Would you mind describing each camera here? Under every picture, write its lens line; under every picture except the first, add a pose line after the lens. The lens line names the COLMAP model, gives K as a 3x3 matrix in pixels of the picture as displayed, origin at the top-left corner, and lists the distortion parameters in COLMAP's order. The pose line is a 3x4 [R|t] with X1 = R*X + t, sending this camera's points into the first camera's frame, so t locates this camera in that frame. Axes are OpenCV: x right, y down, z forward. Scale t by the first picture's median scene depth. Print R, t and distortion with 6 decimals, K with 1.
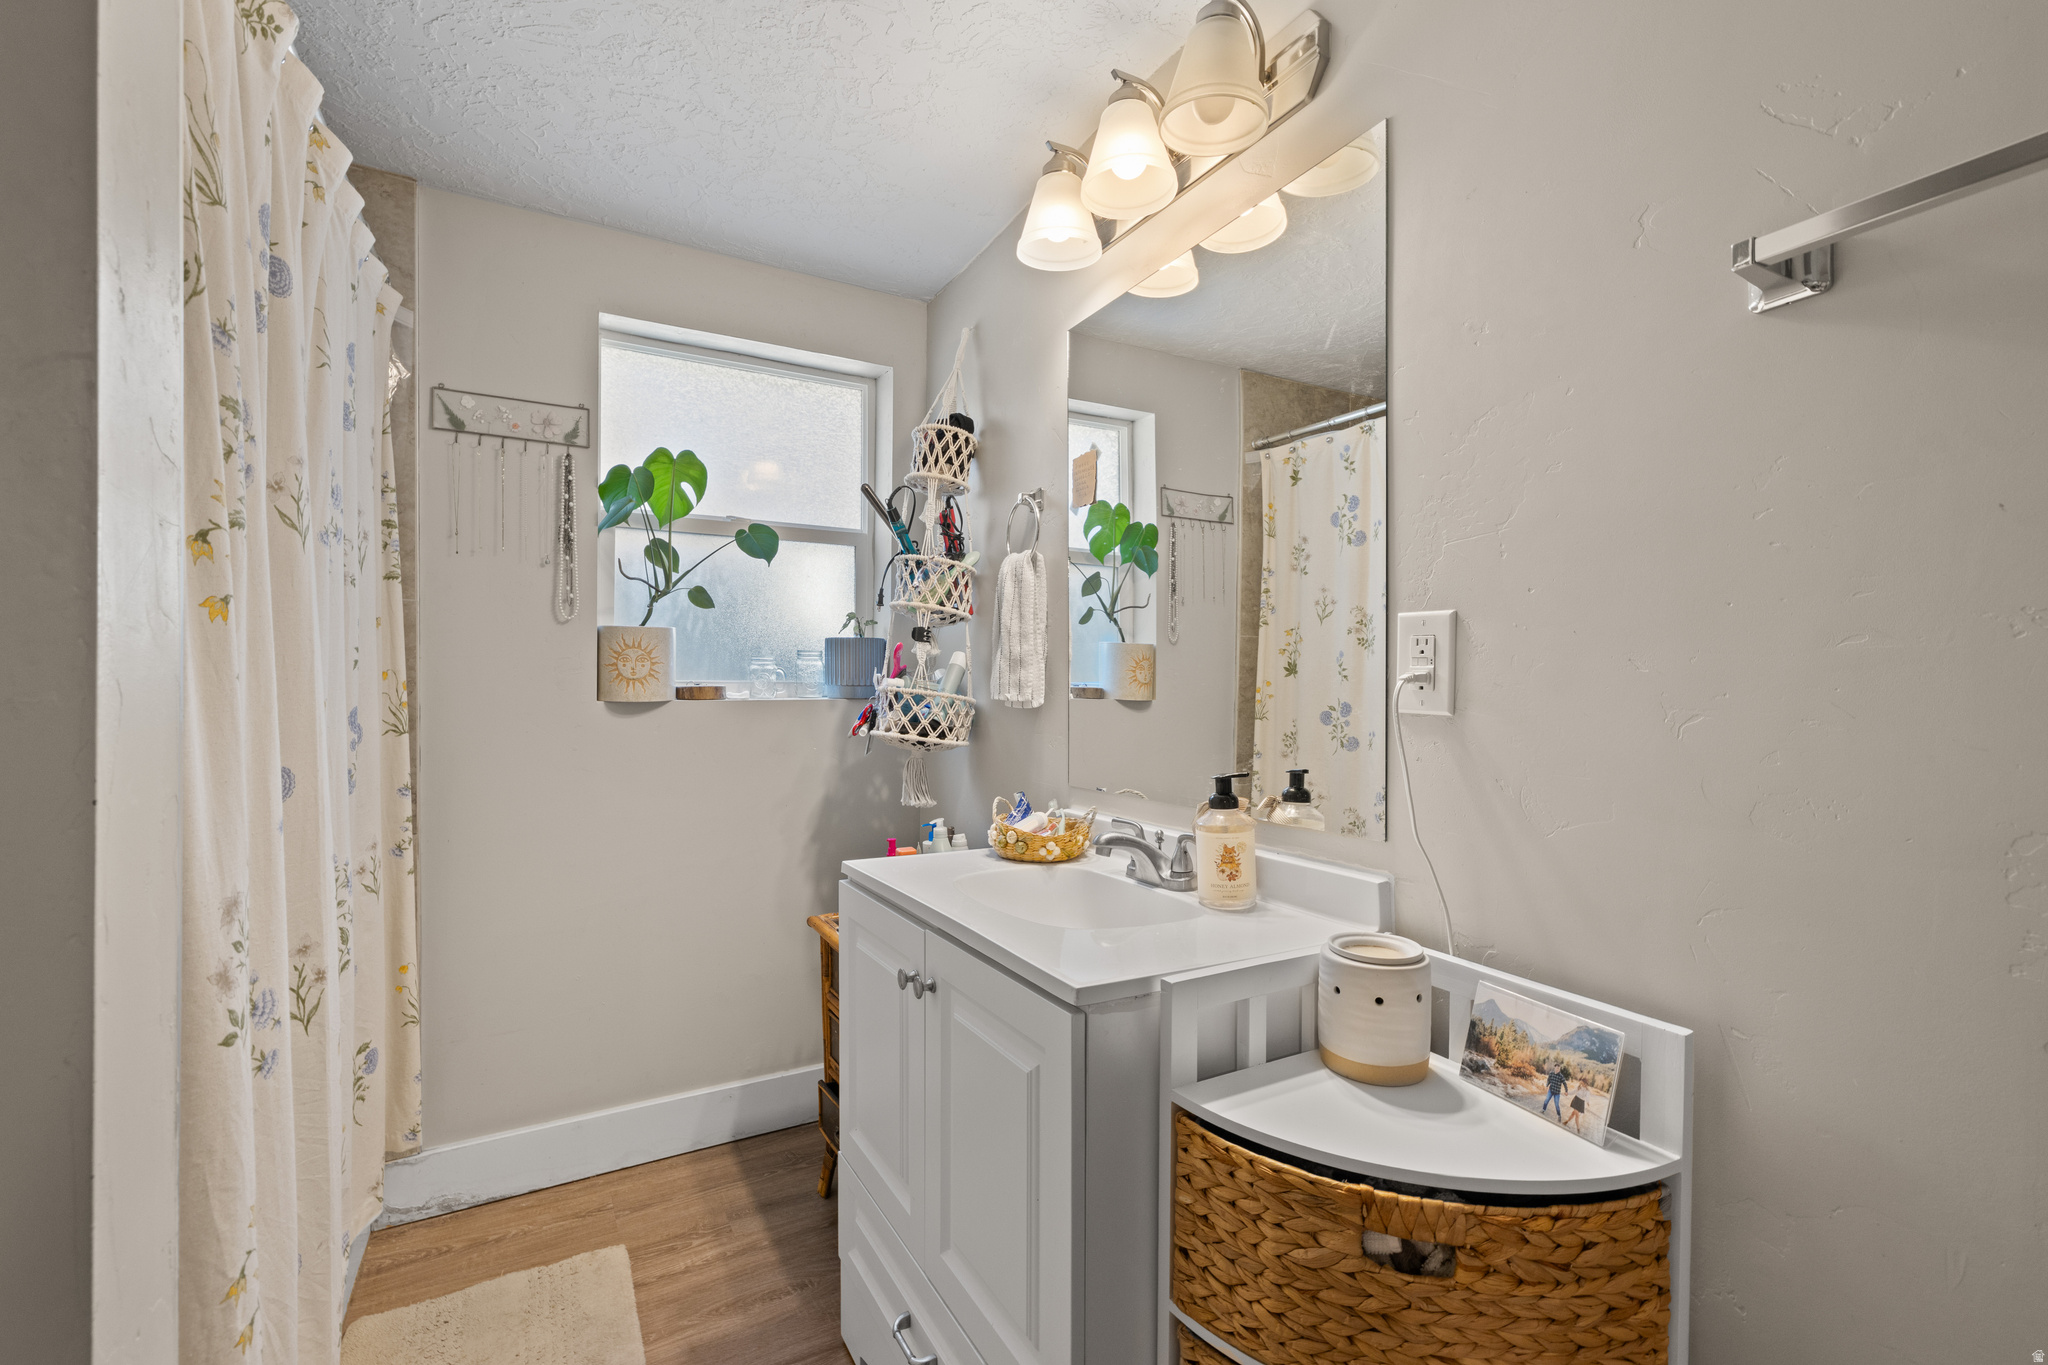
lens RADIAL K [[882.2, 0, 1016.6], [0, 882.2, 692.9], [0, 0, 1]] dist [-0.007553, 0.004145]
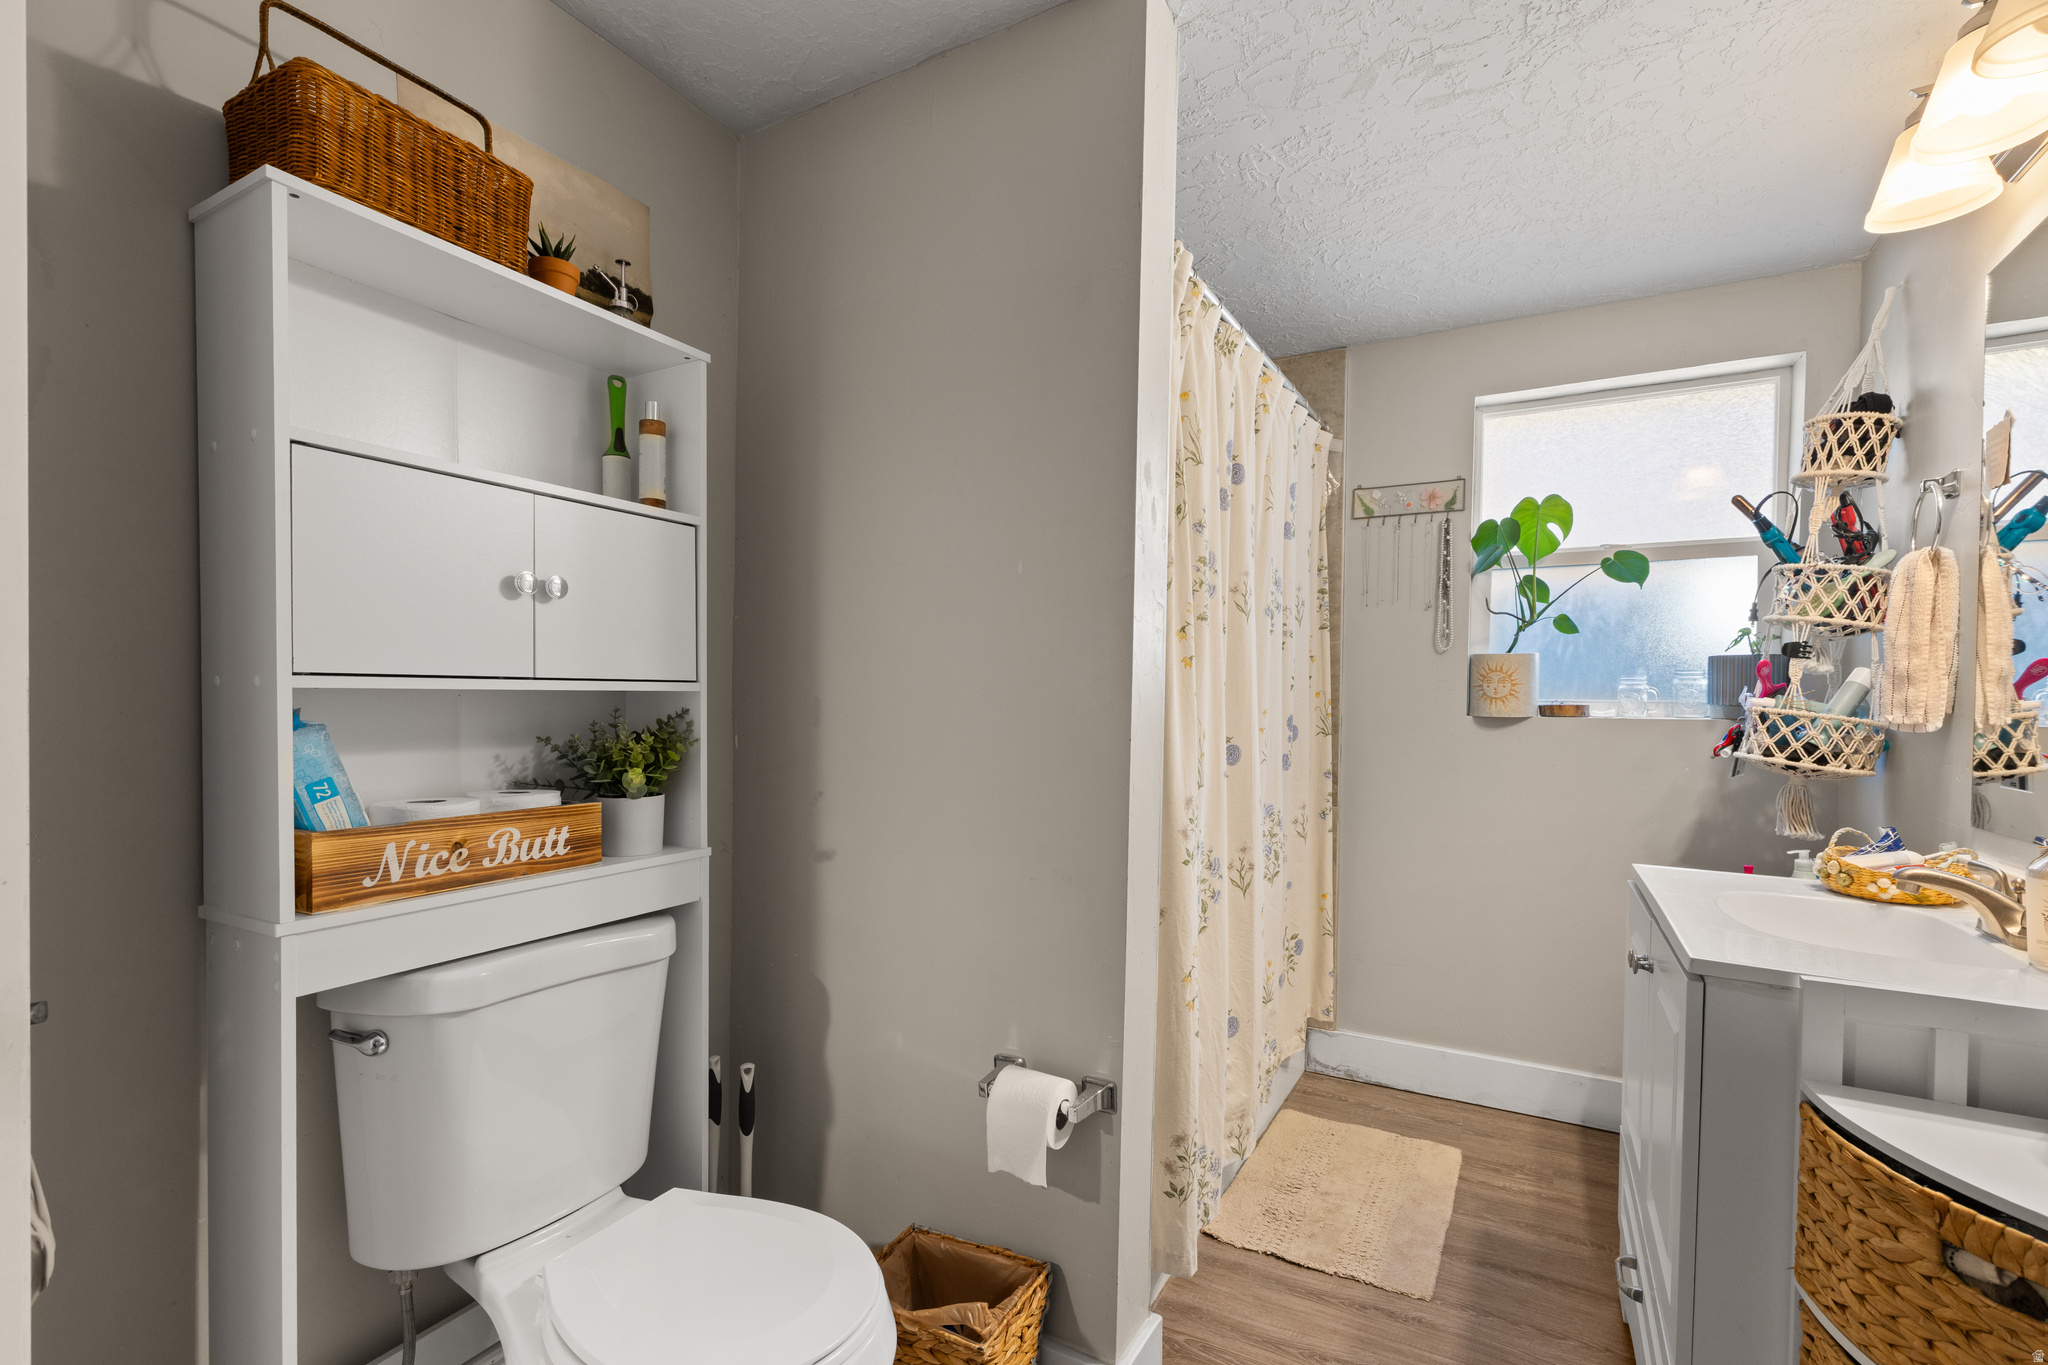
lens RADIAL K [[882.2, 0, 1016.6], [0, 882.2, 692.9], [0, 0, 1]] dist [-0.007553, 0.004145]
pose [[0.506598, -0.002693, -0.862178, 0.273977], [-0.017960, 0.999745, -0.013675, 0.005569], [0.861996, 0.022413, 0.506420, -0.167573]]
